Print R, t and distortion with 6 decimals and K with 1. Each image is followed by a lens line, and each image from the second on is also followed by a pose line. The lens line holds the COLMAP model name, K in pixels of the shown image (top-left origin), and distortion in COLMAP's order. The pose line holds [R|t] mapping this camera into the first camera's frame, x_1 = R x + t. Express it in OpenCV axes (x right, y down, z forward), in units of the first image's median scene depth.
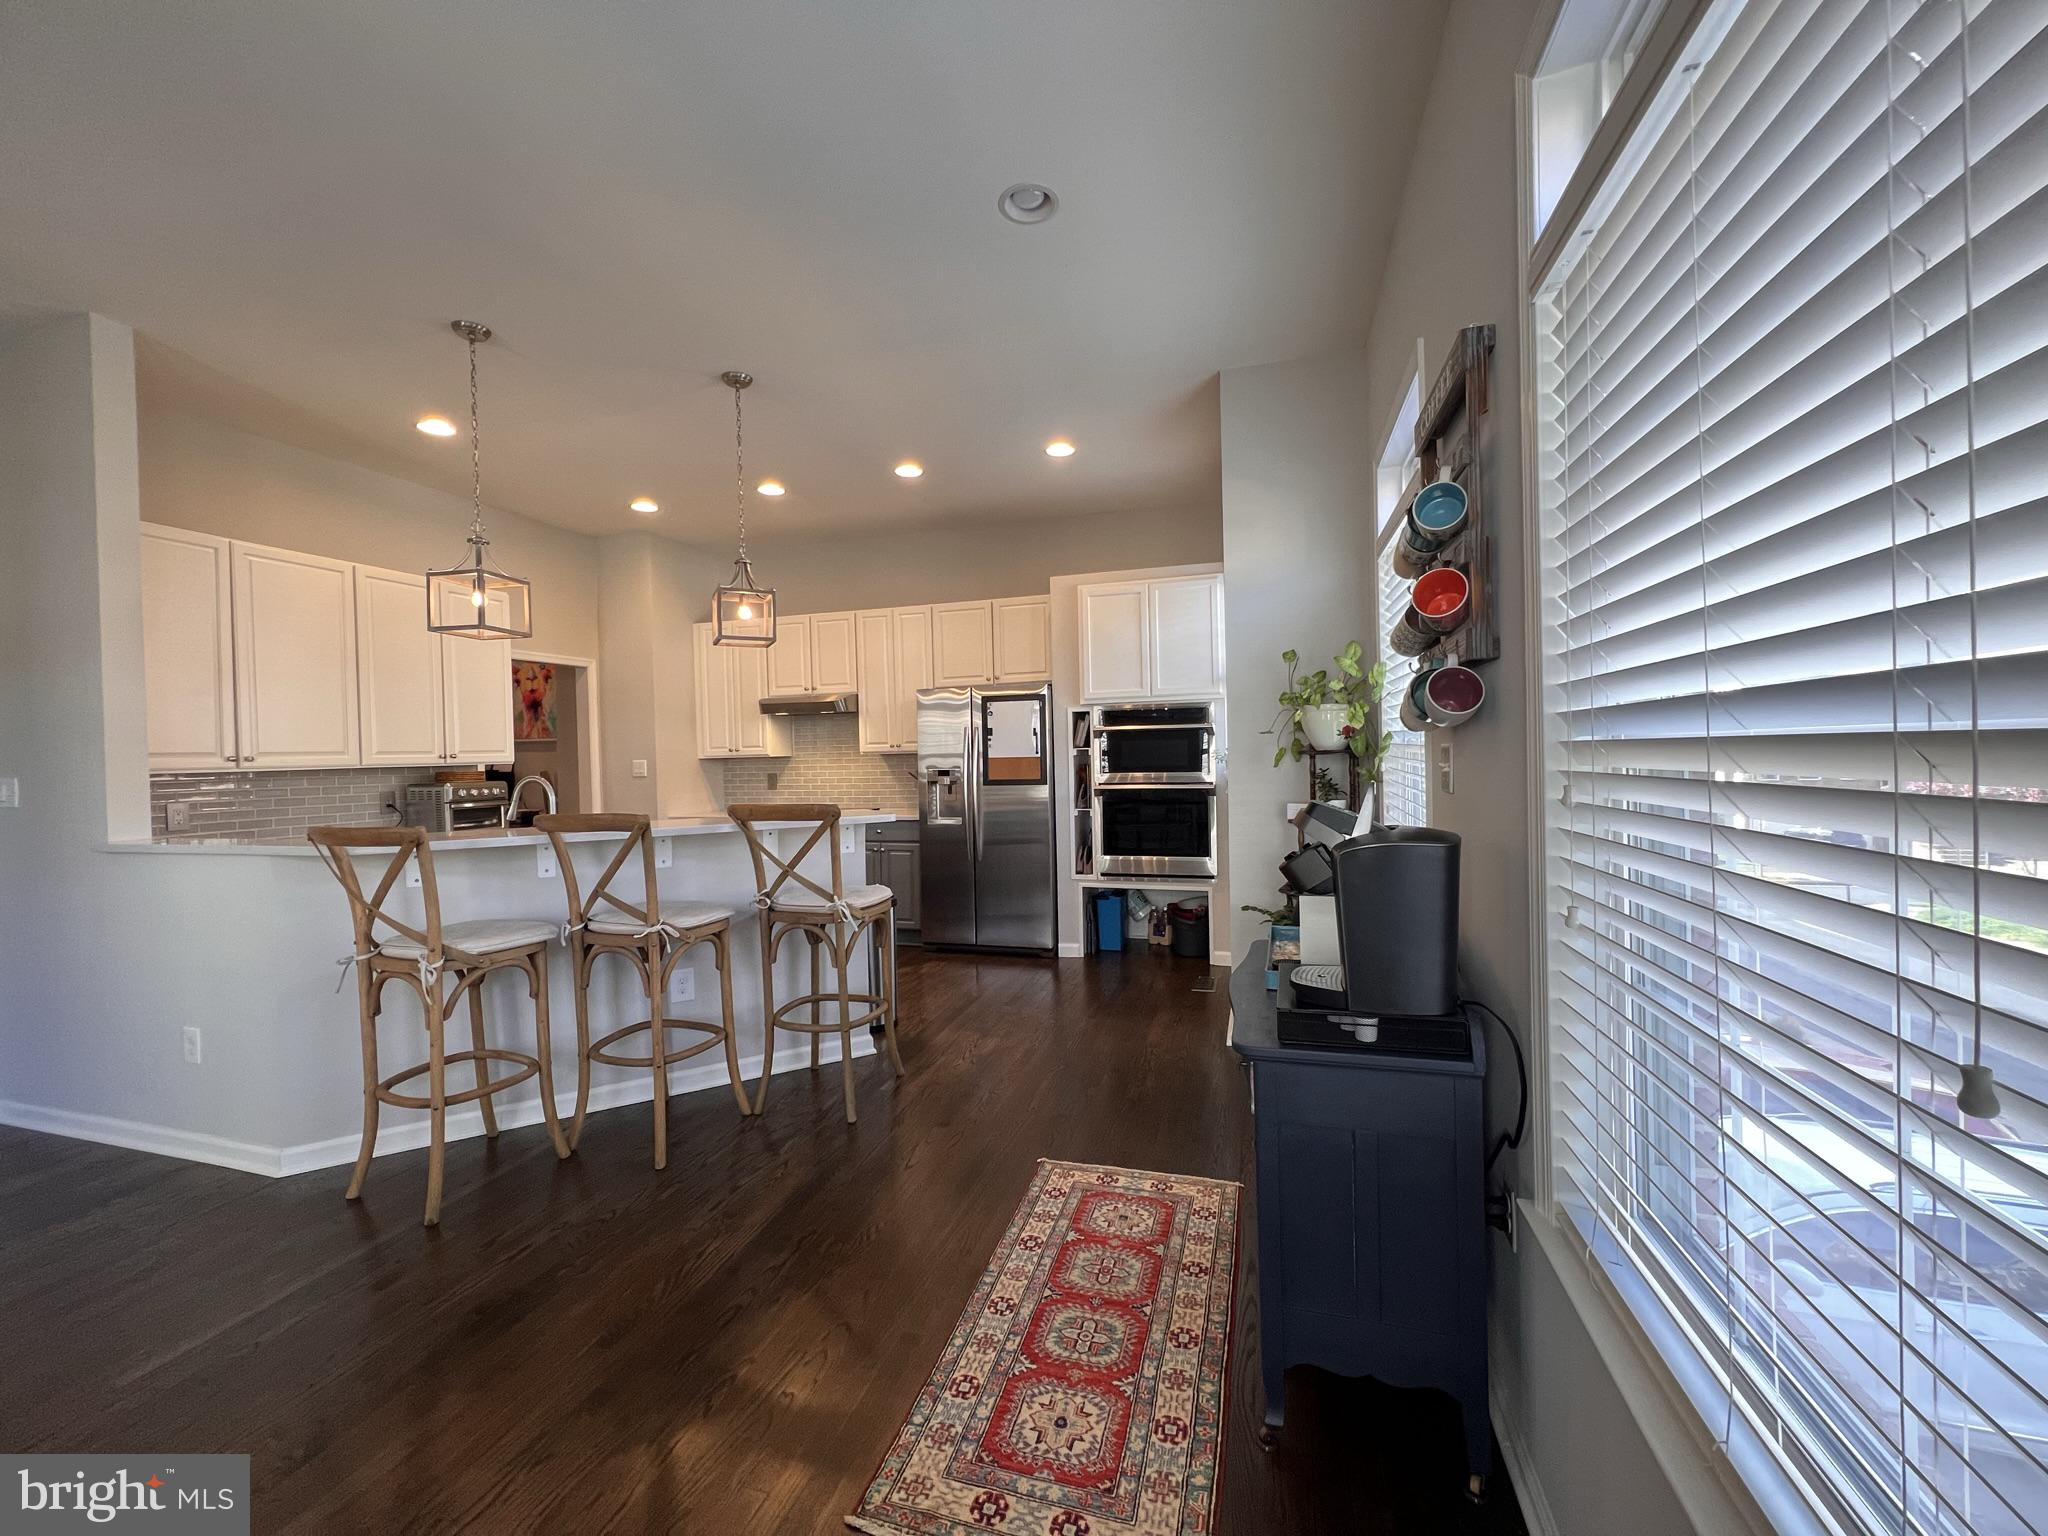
lens RADIAL K [[828.9, 0, 1022.0], [0, 828.9, 762.5], [0, 0, 1]] dist [0.000157, 0.000531]
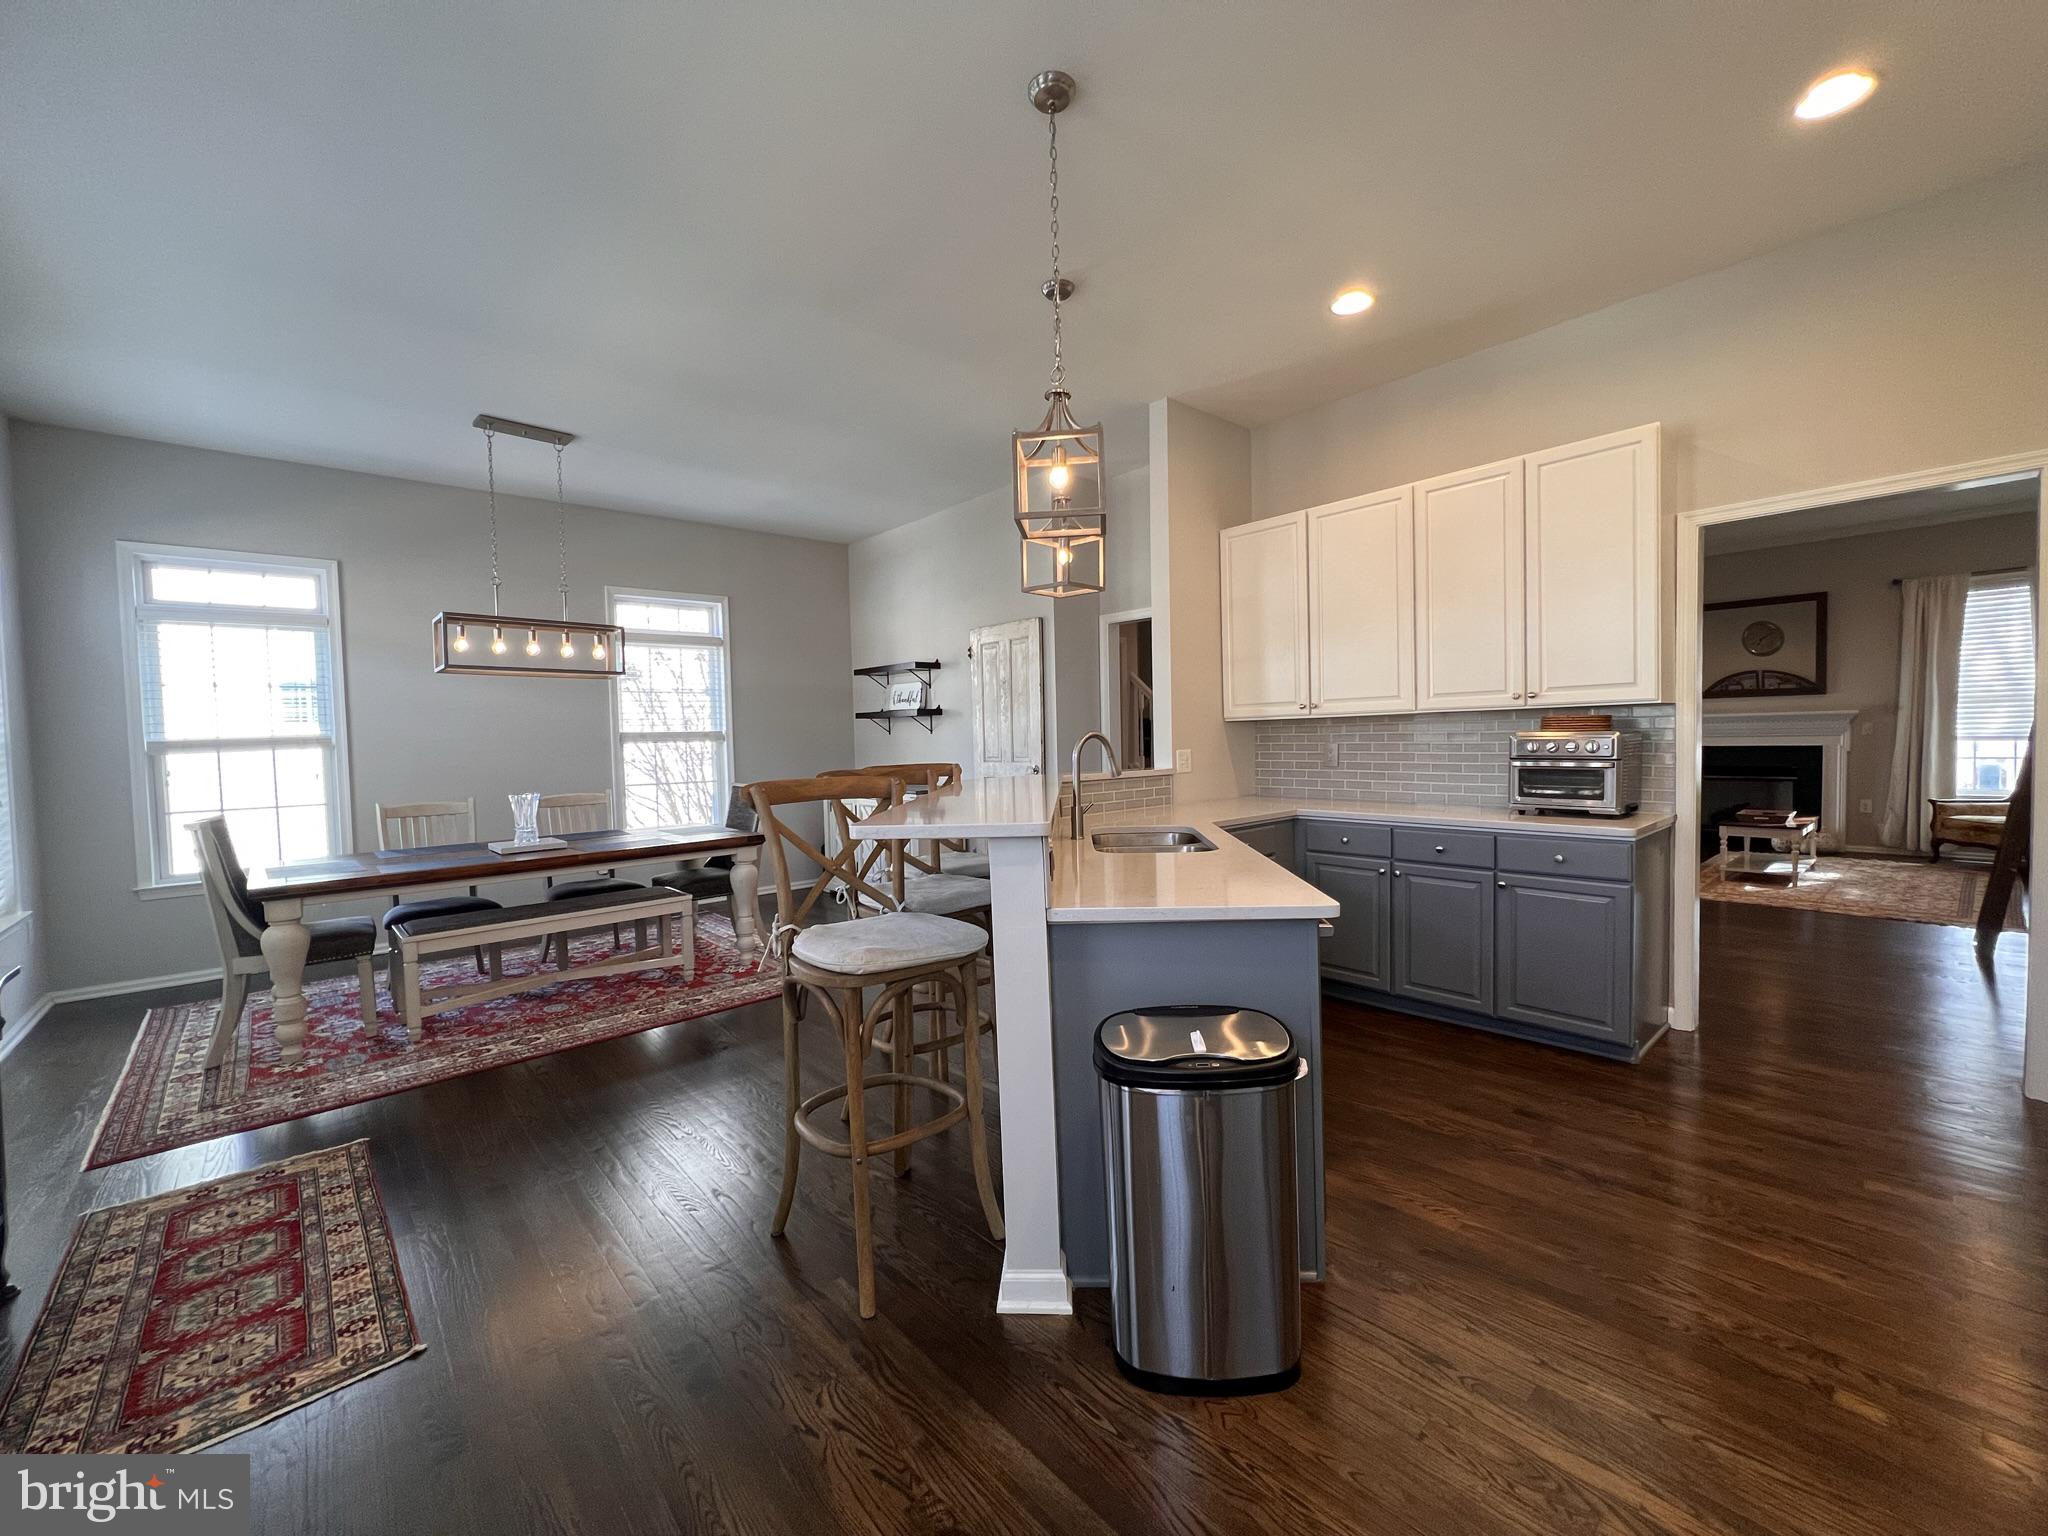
lens RADIAL K [[828.9, 0, 1022.0], [0, 828.9, 762.5], [0, 0, 1]] dist [0.000157, 0.000531]
pose [[-0.519208, 0.064027, -0.852246, 0.211083], [0.027150, 0.997922, 0.058430, -0.004556], [0.854216, 0.007199, -0.519868, 1.207621]]
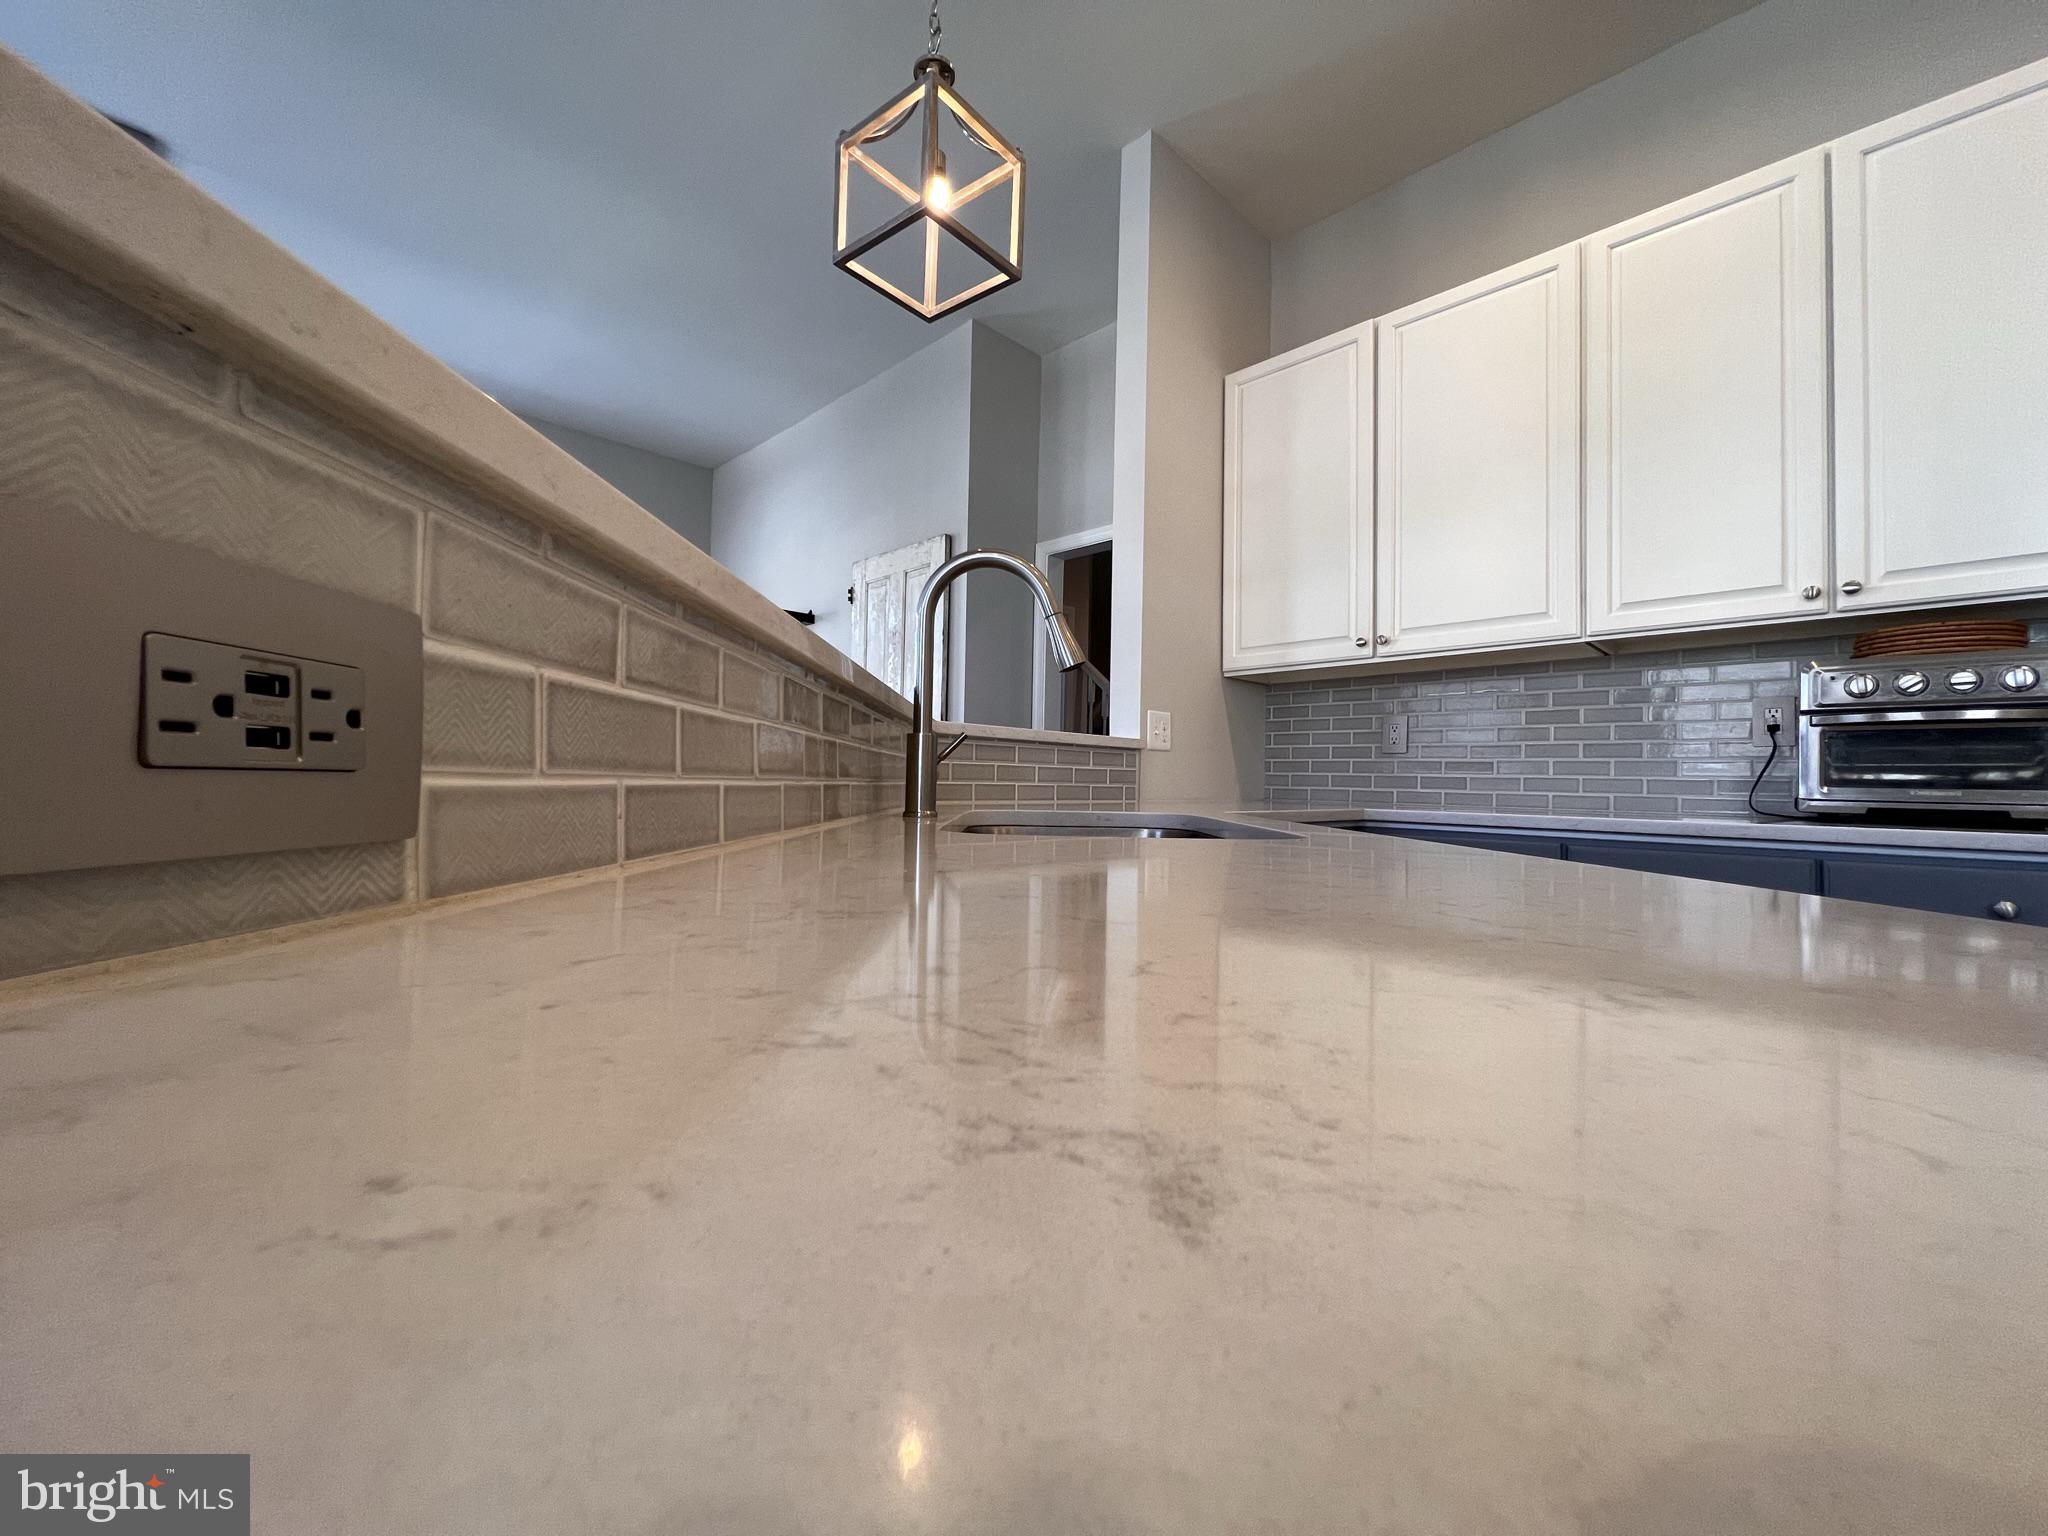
lens RADIAL K [[828.9, 0, 1022.0], [0, 828.9, 762.5], [0, 0, 1]] dist [0.000157, 0.000531]
pose [[-0.467410, -0.007999, -0.884004, -0.218280], [-0.018437, 0.999830, 0.000701, 0.092783], [0.883848, 0.016626, -0.467478, 1.026385]]
